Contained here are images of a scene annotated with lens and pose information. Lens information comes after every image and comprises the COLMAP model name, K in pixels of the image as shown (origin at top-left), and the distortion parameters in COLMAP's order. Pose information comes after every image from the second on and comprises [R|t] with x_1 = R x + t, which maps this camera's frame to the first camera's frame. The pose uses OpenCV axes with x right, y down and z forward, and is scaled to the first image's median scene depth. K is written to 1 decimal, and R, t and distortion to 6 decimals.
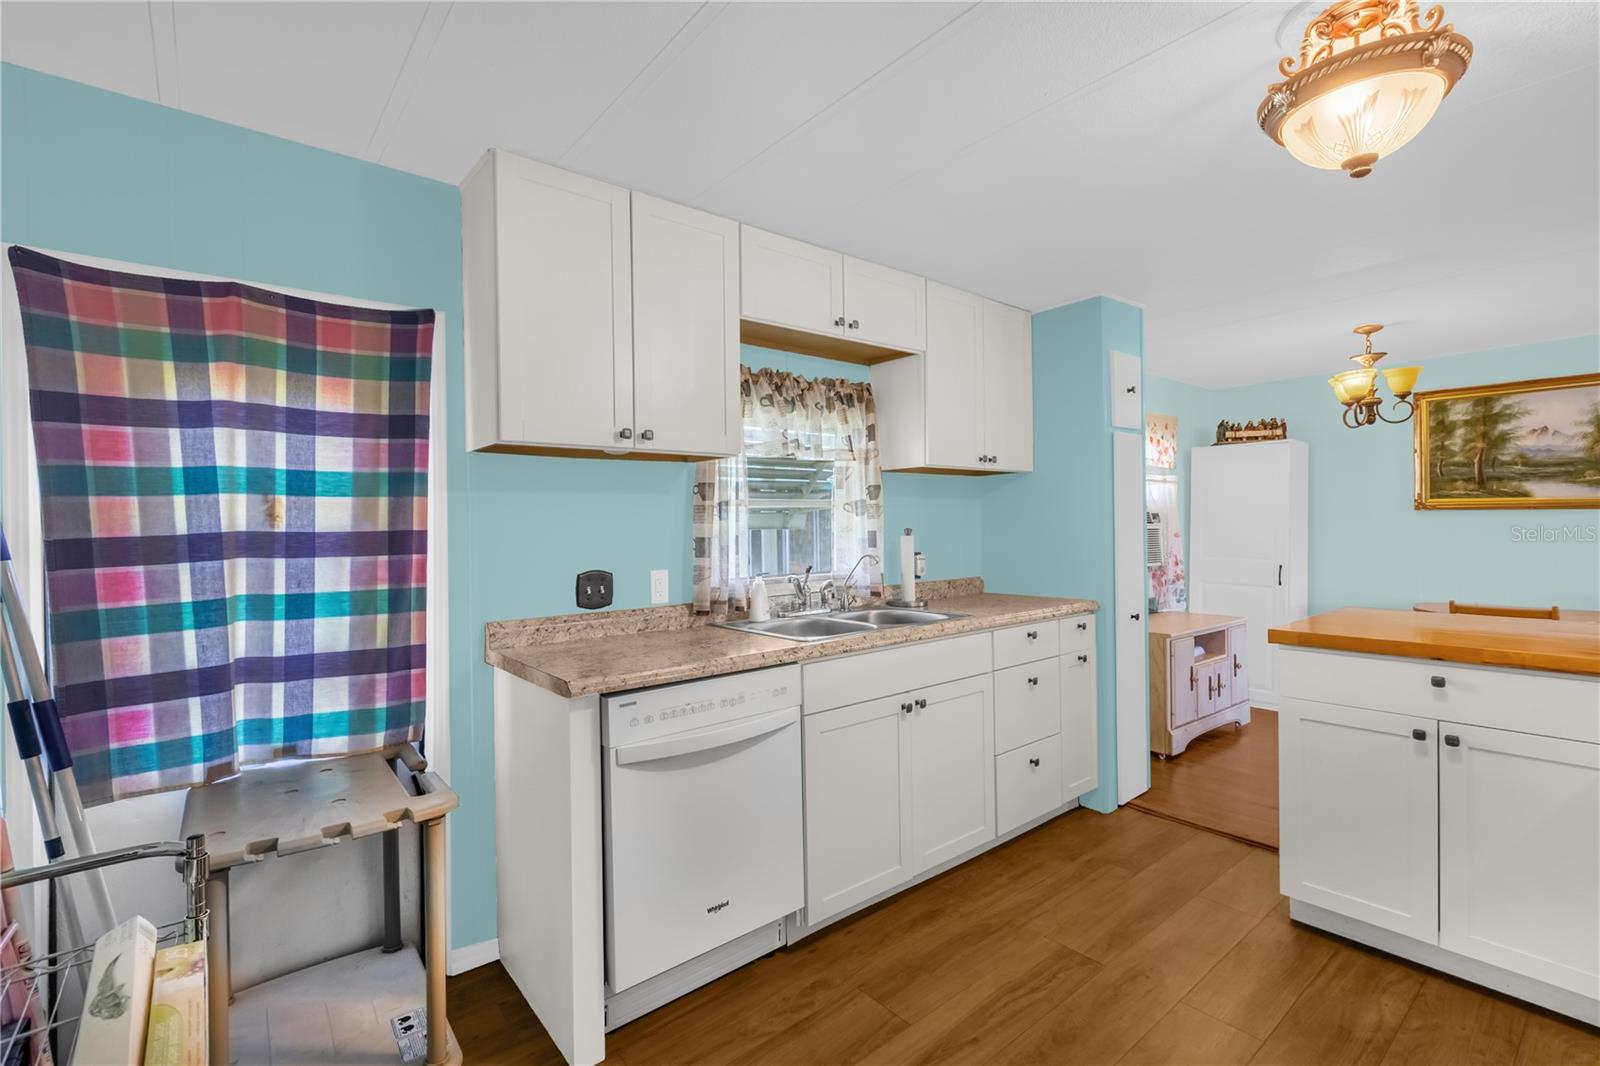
lens RADIAL K [[713.4, 0, 794.7], [0, 713.4, 528.5], [0, 0, 1]] dist [-0.000461, -0.001802]
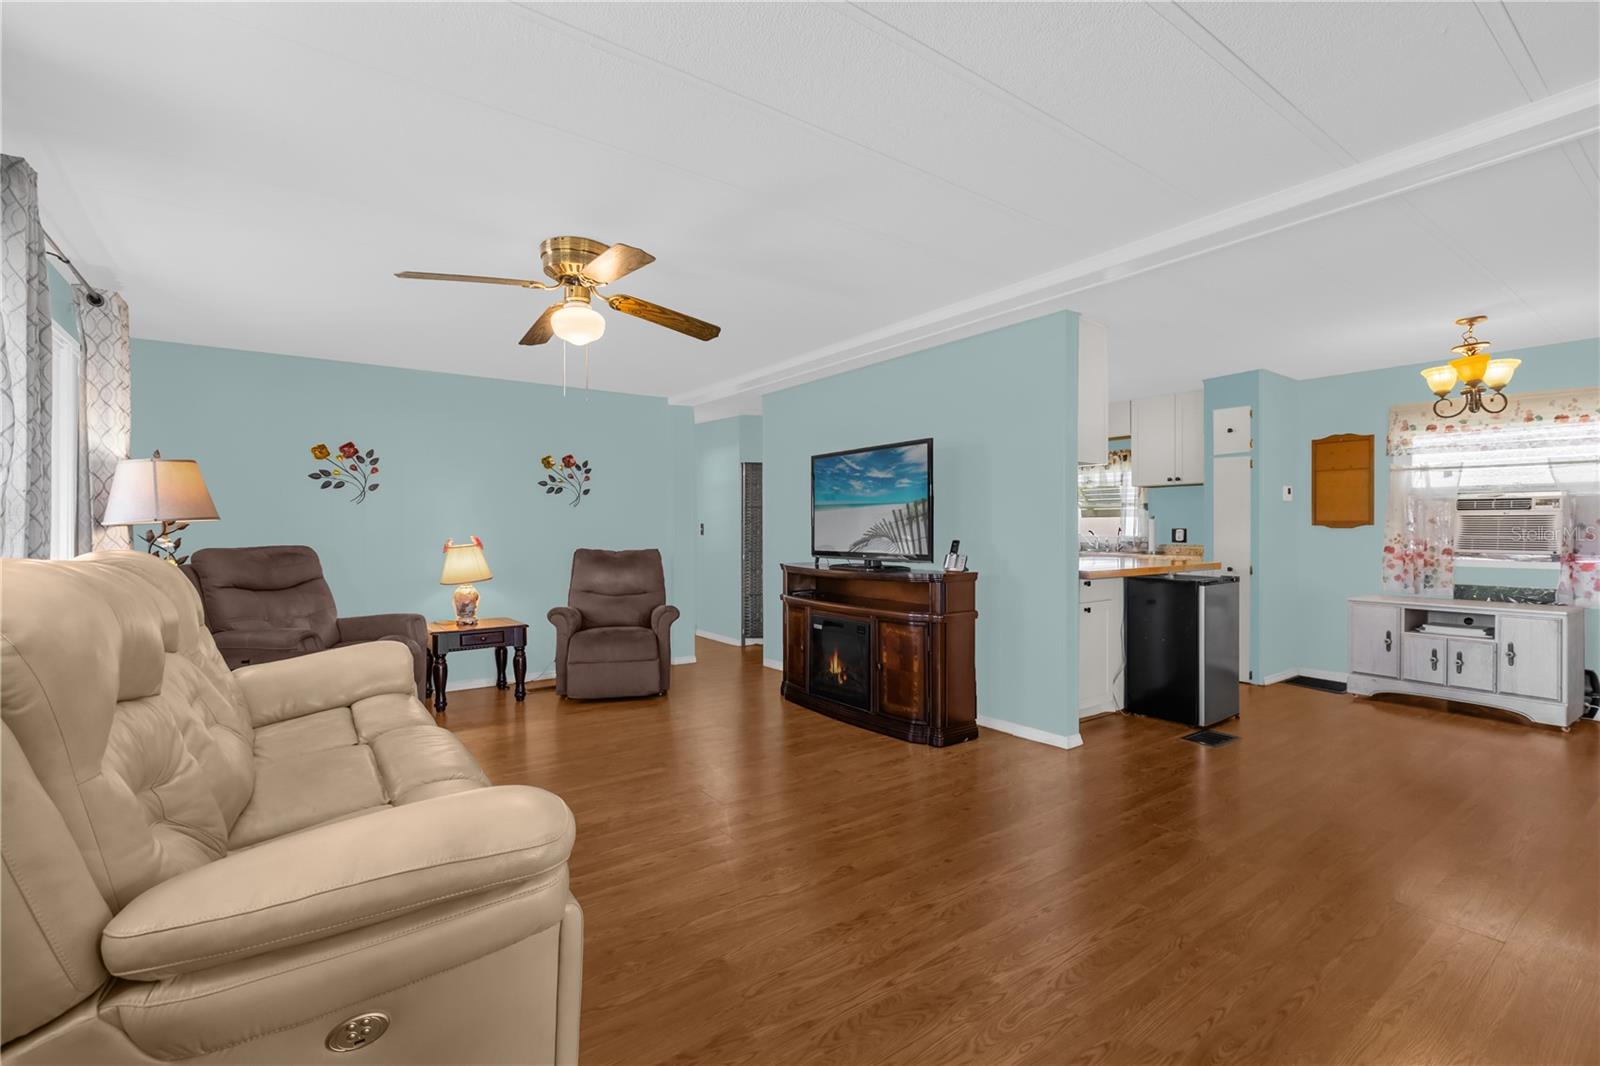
lens RADIAL K [[713.4, 0, 788.5], [0, 713.4, 531.7], [0, 0, 1]] dist [-0.000461, -0.001802]
pose [[-0.063028, 0.017815, -0.997853, 2.367225], [-0.002250, 0.999836, 0.017992, 0.012253], [0.998009, 0.003379, -0.062978, 0.100197]]
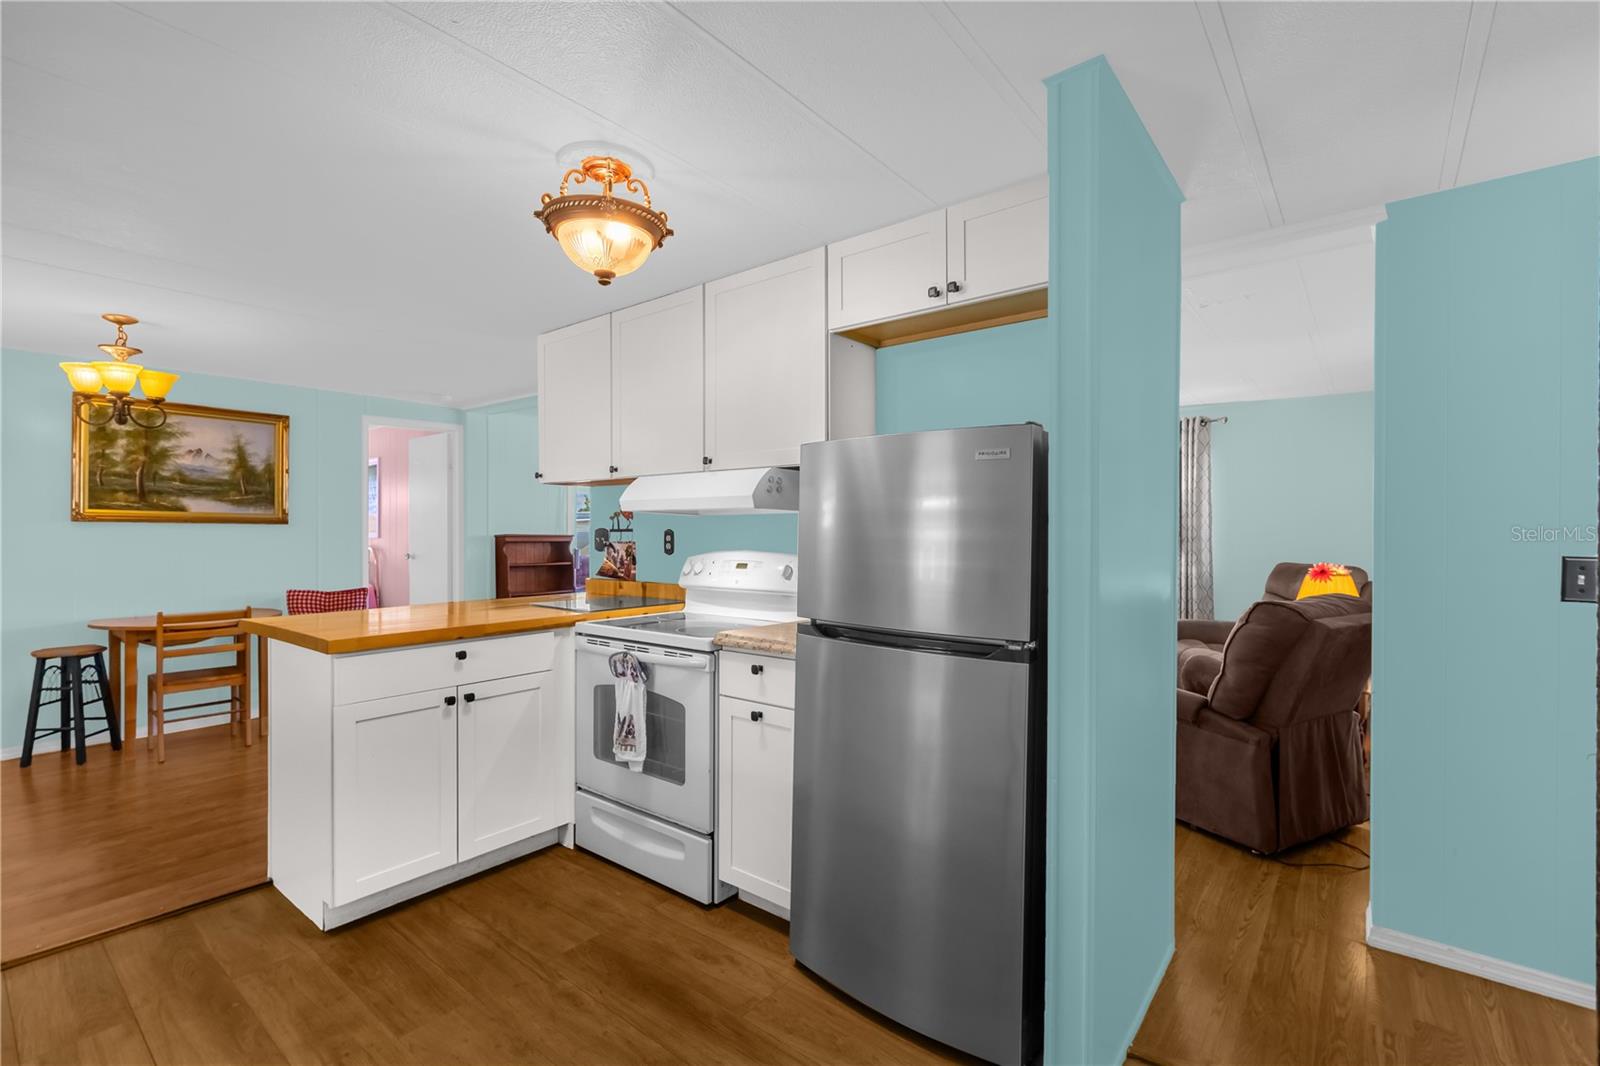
lens RADIAL K [[713.4, 0, 801.5], [0, 713.4, 537.9], [0, 0, 1]] dist [-0.000461, -0.001802]
pose [[-0.207120, 0.003082, 0.978311, -0.314447], [0.007311, 0.999972, -0.001603, 0.006265], [-0.978288, 0.006820, -0.207137, 0.429461]]
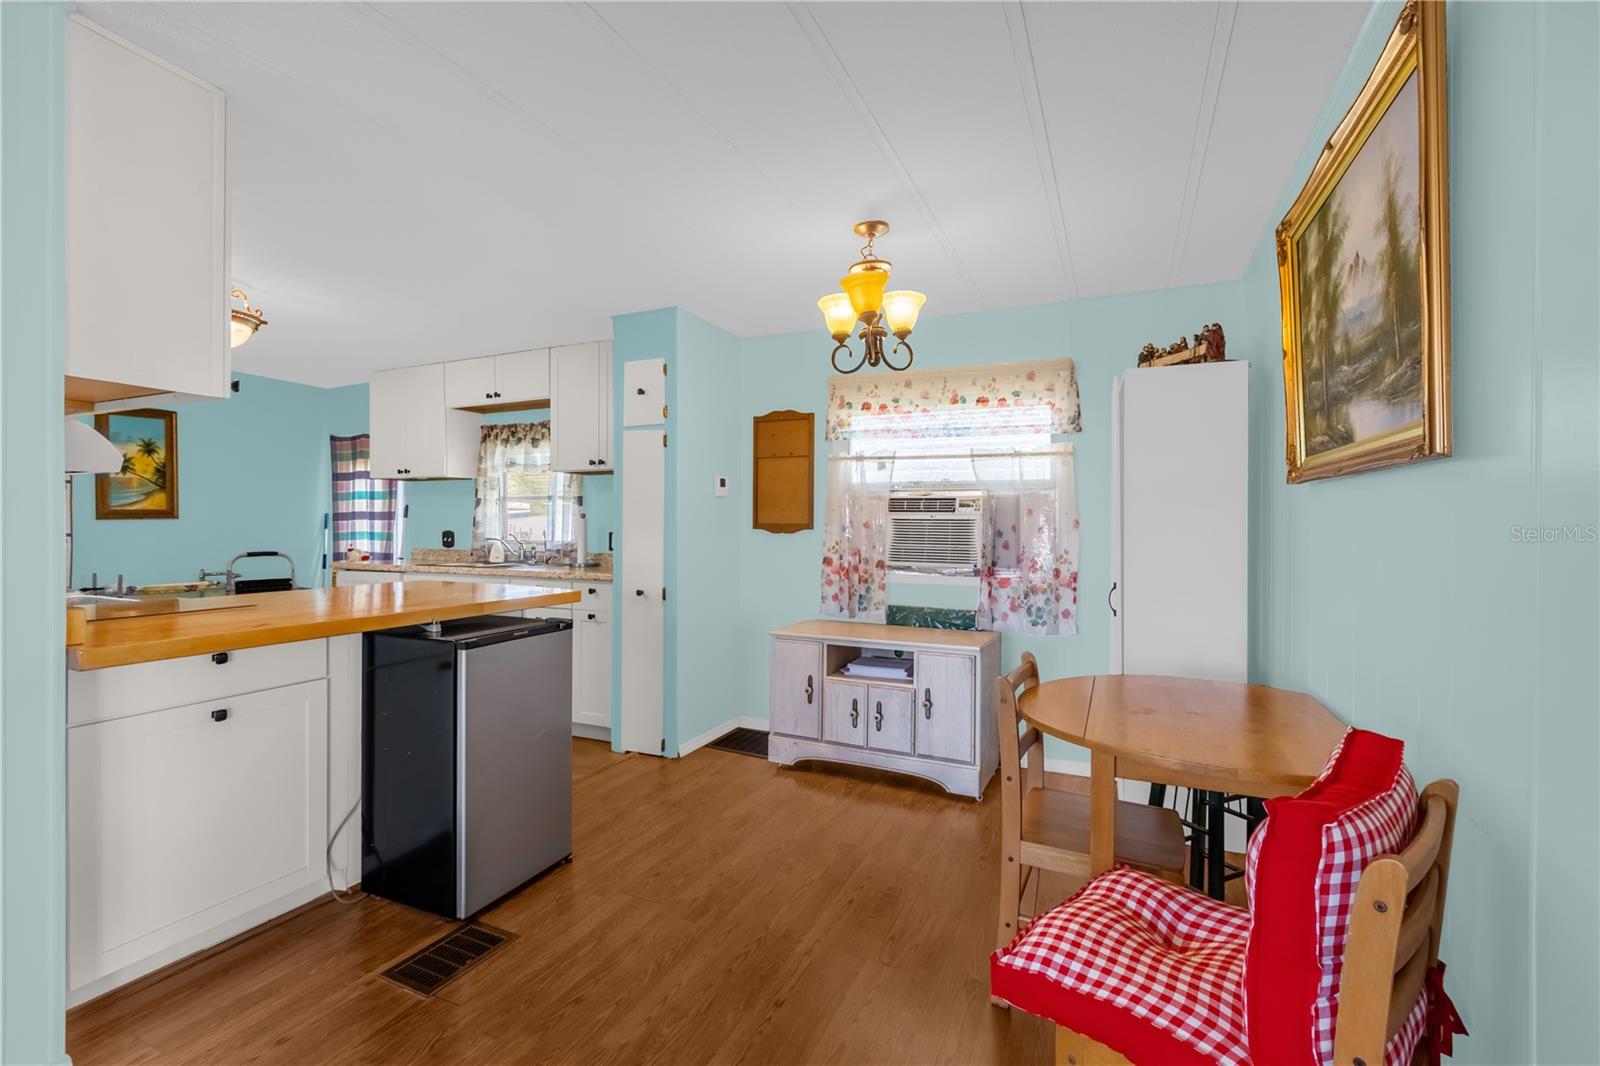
lens RADIAL K [[713.4, 0, 797.1], [0, 713.4, 529.7], [0, 0, 1]] dist [-0.000461, -0.001802]
pose [[0.444374, 0.023026, -0.895545, 1.741605], [-0.014316, 0.999724, 0.018601, -0.000365], [0.895727, 0.004555, 0.444581, 0.785090]]
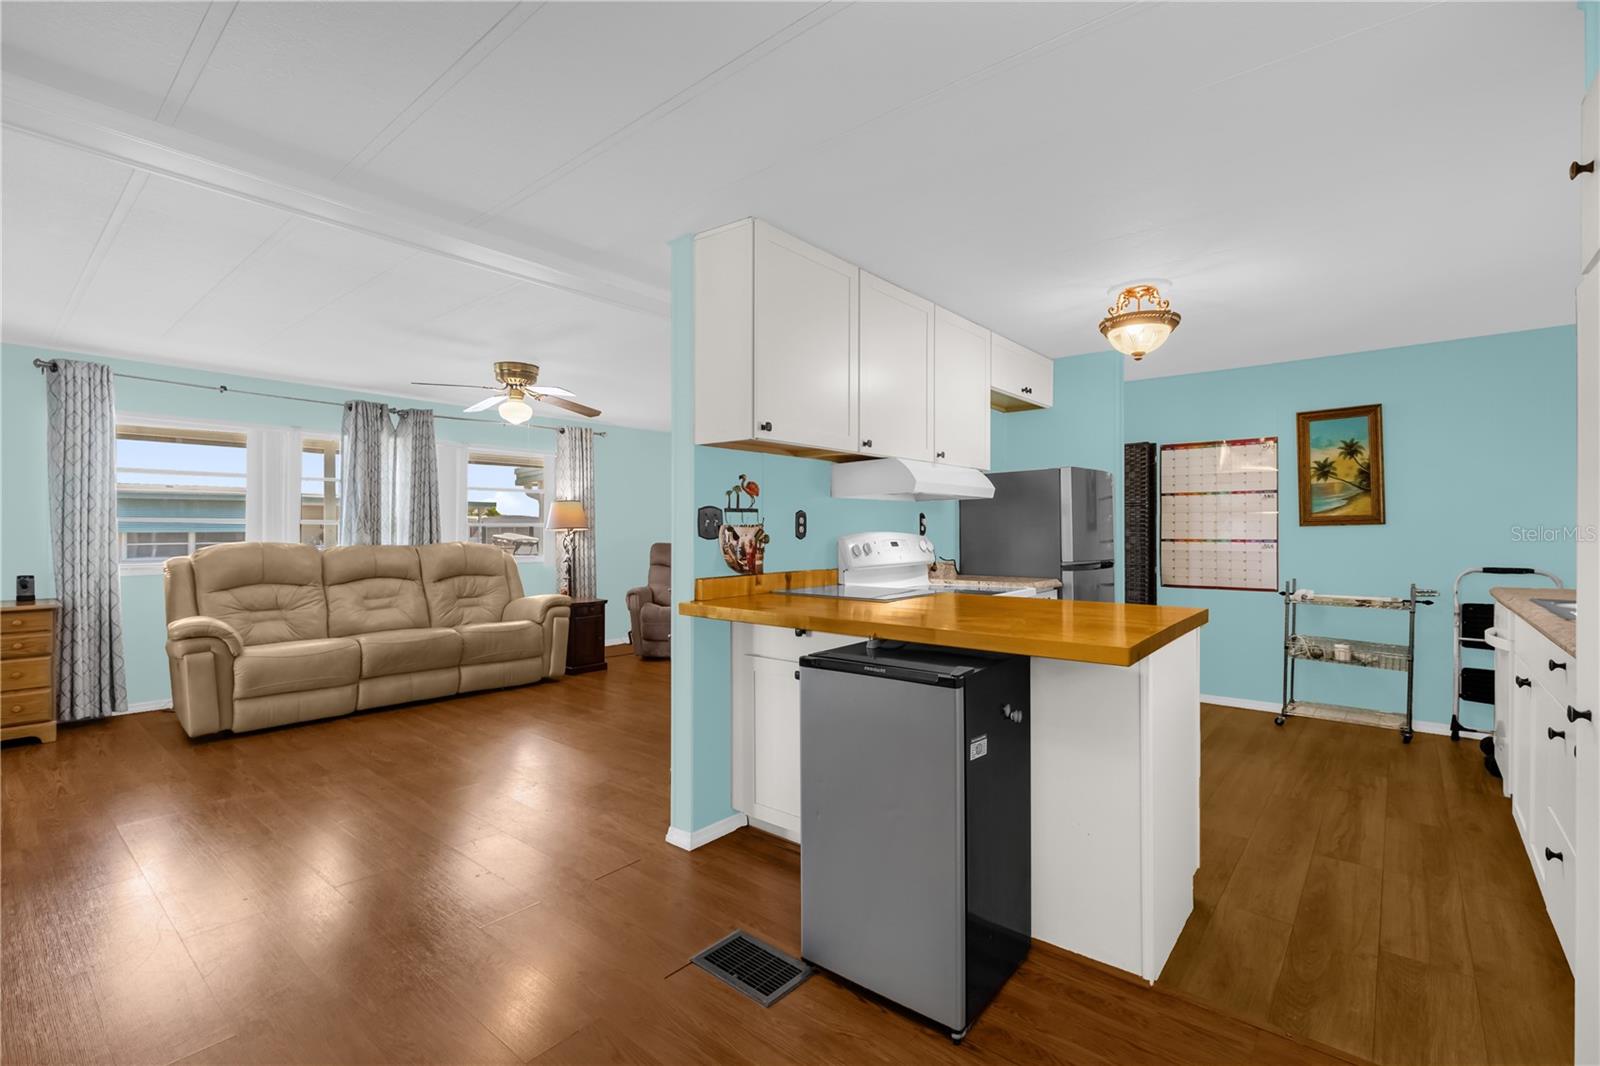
lens RADIAL K [[713.4, 0, 799.5], [0, 713.4, 525.8], [0, 0, 1]] dist [-0.000461, -0.001802]
pose [[-0.982939, 0.013115, -0.183462, 1.087270], [0.012740, 0.999914, 0.003223, 0.007816], [0.183489, 0.000831, -0.983021, 1.445914]]
